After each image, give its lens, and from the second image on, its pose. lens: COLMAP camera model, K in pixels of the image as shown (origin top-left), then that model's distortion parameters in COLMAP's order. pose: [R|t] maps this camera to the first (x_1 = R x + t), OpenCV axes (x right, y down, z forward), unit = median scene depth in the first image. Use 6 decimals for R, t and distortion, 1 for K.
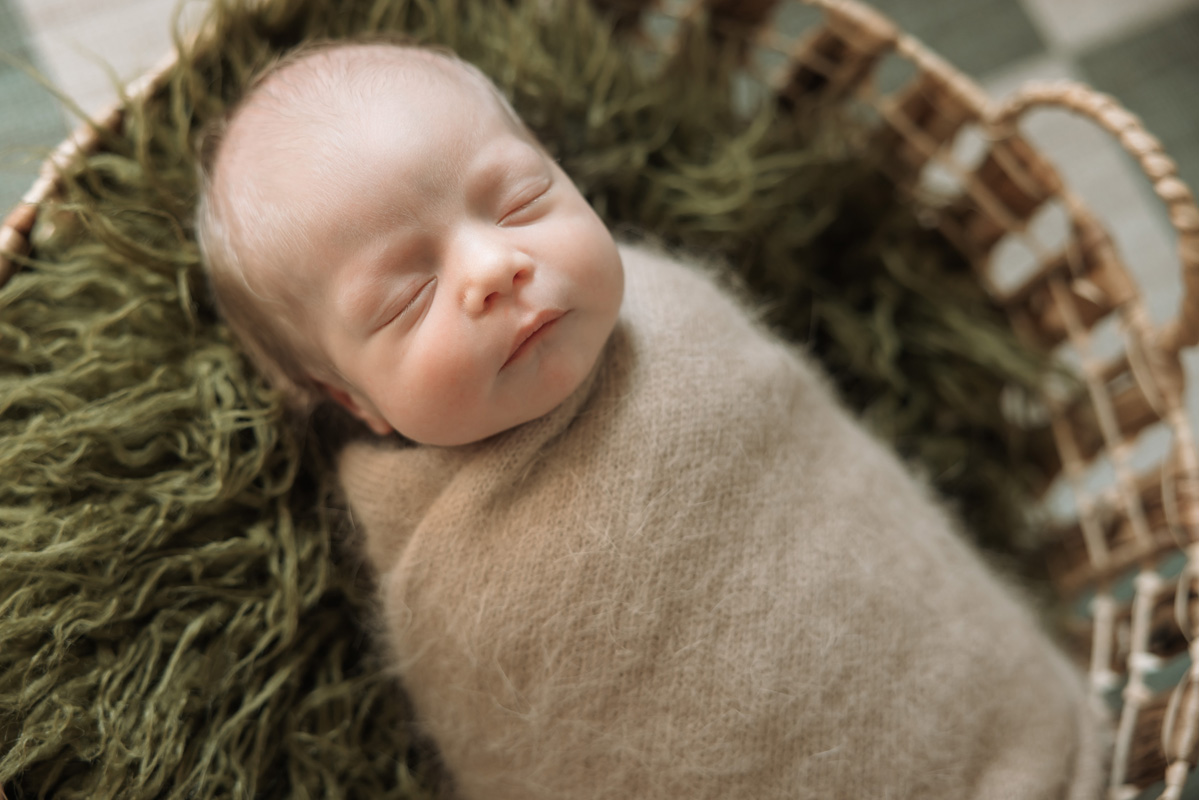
lens RADIAL K [[1668.9, 0, 599.5], [0, 1668.9, 400.0], [0, 0, 1]] dist [0.039359, 0.074058]
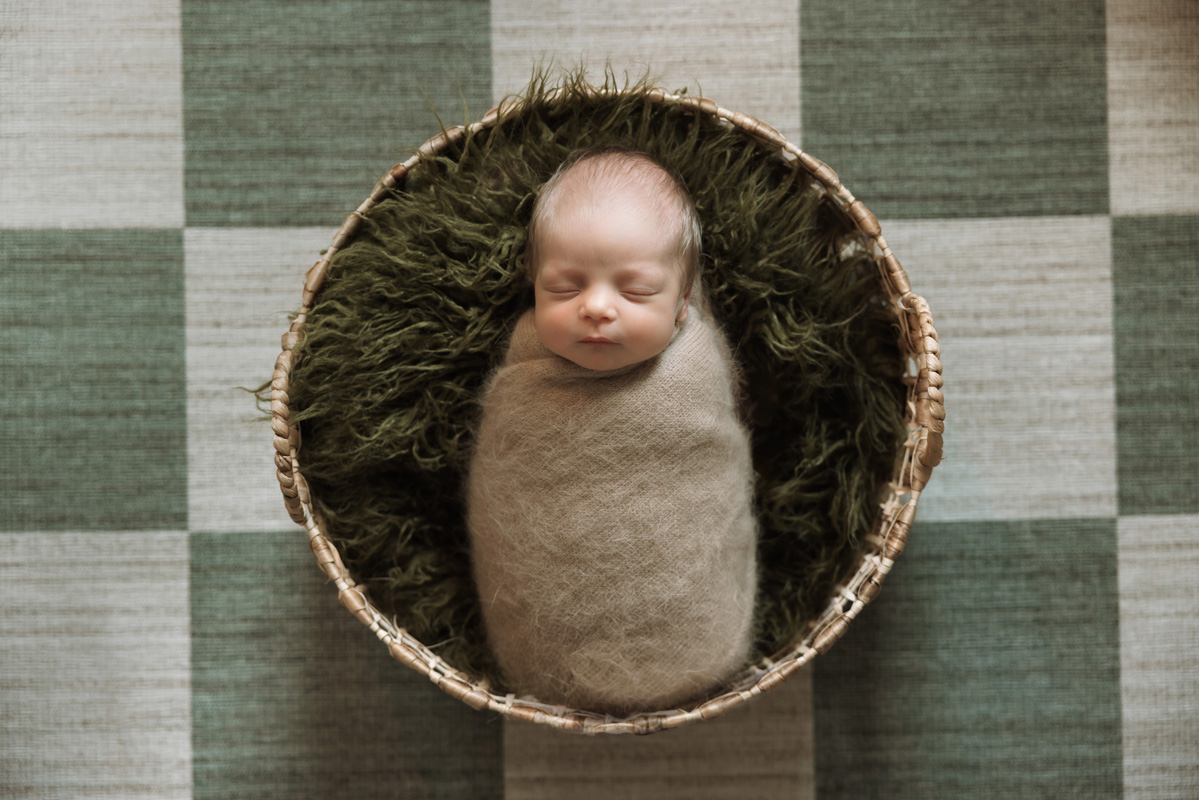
lens RADIAL K [[1668.9, 0, 599.5], [0, 1668.9, 400.0], [0, 0, 1]] dist [0.039359, 0.074058]
pose [[0.681077, 0.704026, -0.201201, 0.417381], [-0.643033, 0.706526, 0.295517, -0.578923], [0.350205, -0.071891, 0.933910, -0.945853]]
